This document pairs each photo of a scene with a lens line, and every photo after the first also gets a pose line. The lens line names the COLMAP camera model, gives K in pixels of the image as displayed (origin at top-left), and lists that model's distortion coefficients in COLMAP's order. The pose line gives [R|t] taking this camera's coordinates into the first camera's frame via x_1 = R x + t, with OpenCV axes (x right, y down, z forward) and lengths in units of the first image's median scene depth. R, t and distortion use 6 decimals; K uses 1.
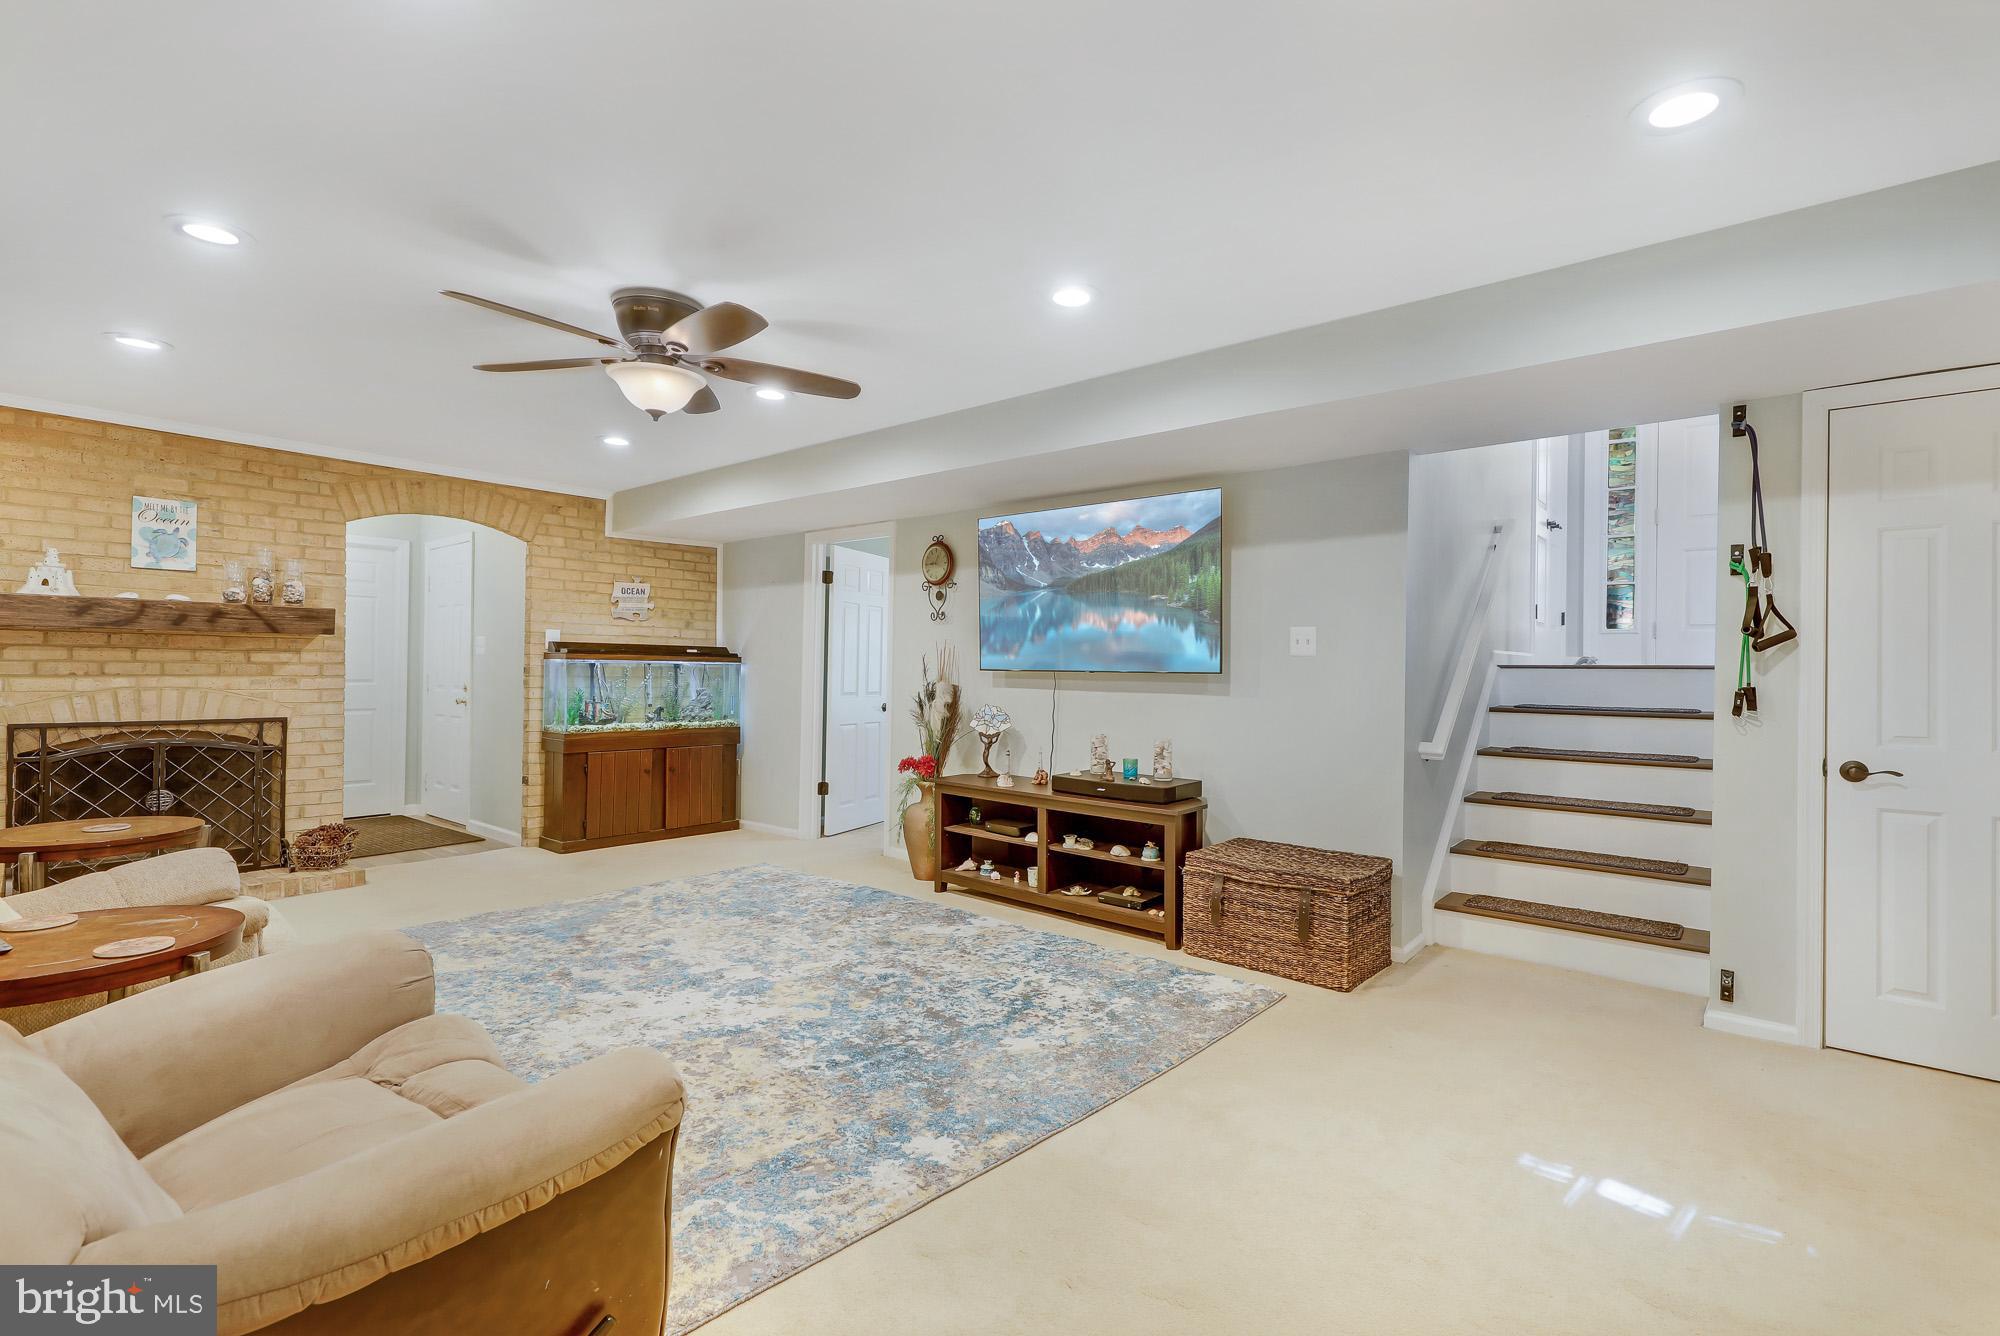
lens RADIAL K [[876.0, 0, 1003.4], [0, 876.0, 716.5], [0, 0, 1]] dist [-0.000237, -0.000081]
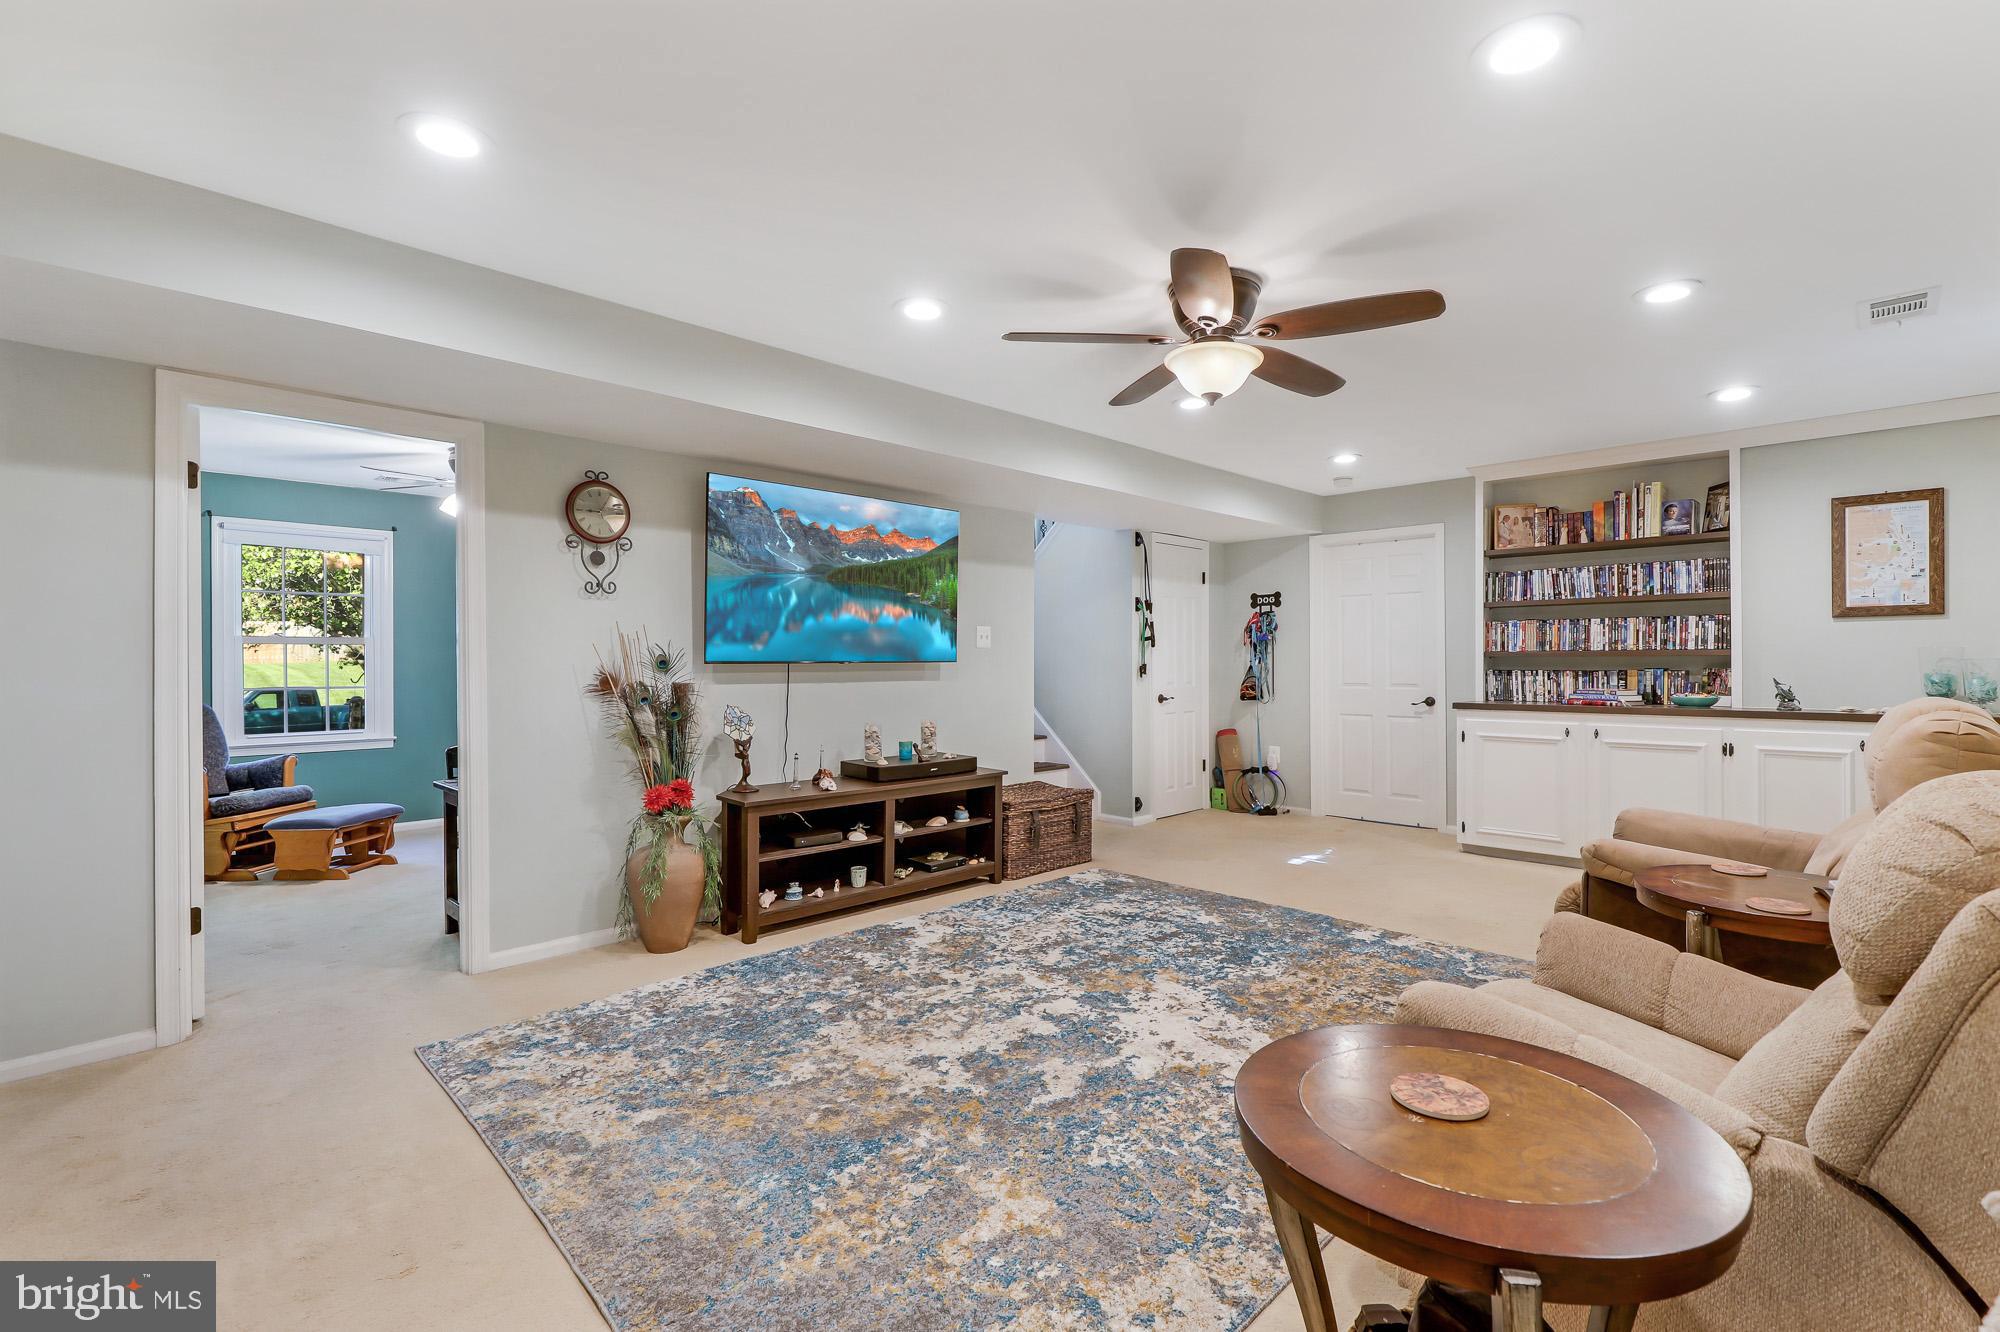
lens RADIAL K [[913.9, 0, 1002.2], [0, 913.9, 651.6], [0, 0, 1]] dist [0.000483, 0.000004]
pose [[0.090788, -0.000084, 0.995870, -1.033629], [0.063949, 0.997937, -0.005746, -0.050534], [-0.993815, 0.064207, 0.090606, 0.811440]]
